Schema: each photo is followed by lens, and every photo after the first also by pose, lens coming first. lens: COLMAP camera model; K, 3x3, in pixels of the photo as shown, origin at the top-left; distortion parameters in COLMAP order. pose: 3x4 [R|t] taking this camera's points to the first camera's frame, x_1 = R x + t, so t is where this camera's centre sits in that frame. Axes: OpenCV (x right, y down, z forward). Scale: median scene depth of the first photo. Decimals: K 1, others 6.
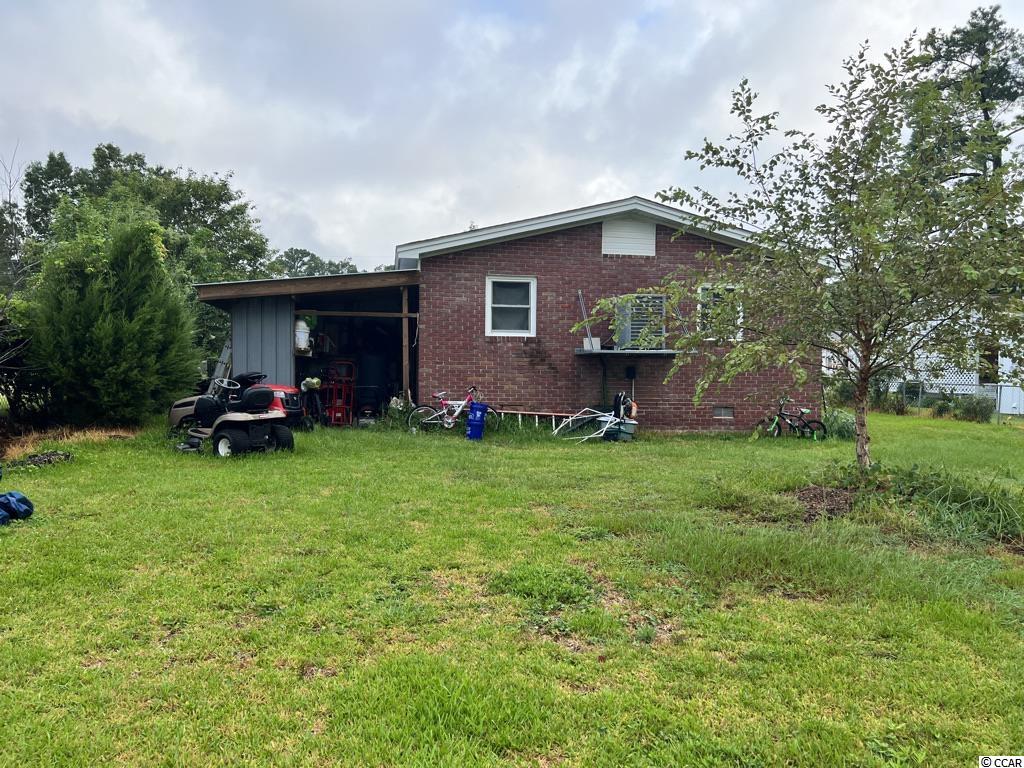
lens RADIAL K [[761.5, 0, 512.0], [0, 761.5, 384.0], [0, 0, 1]] dist [0.244671, -0.086938]
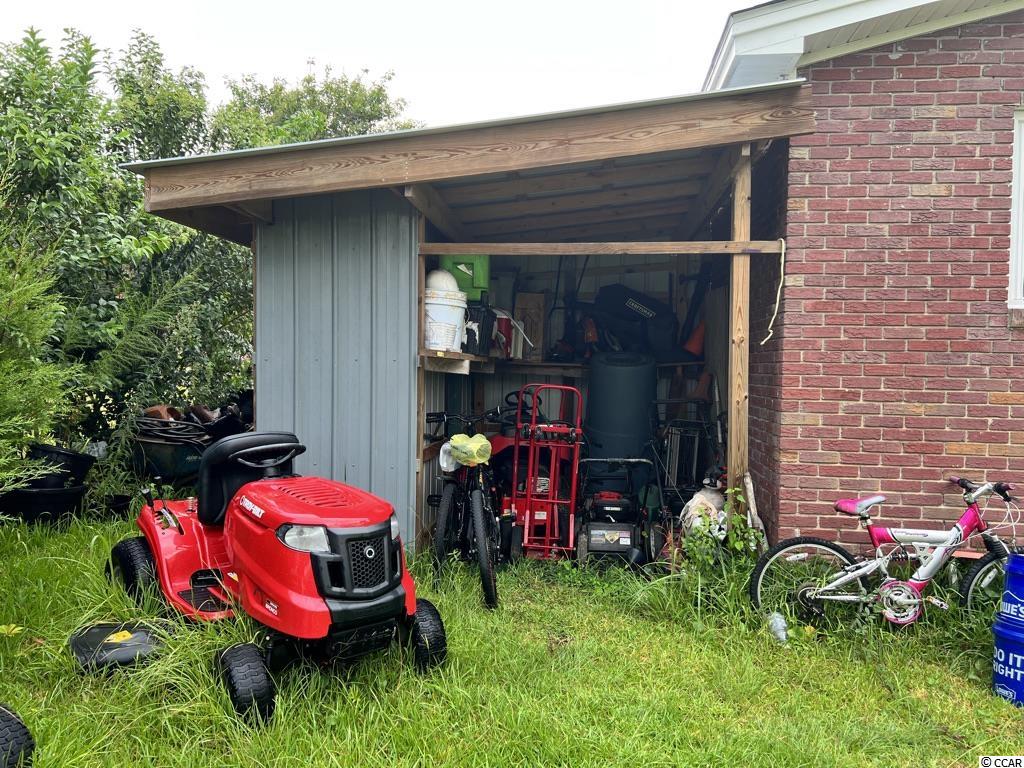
lens RADIAL K [[723.3, 0, 517.1], [0, 723.3, 389.4], [0, 0, 1]] dist [0.037612, -0.068247]
pose [[0.965777, 0.014714, -0.258956, -0.150094], [-0.012352, 0.999866, 0.010746, -0.032016], [0.259079, -0.007179, 0.965829, 0.677819]]
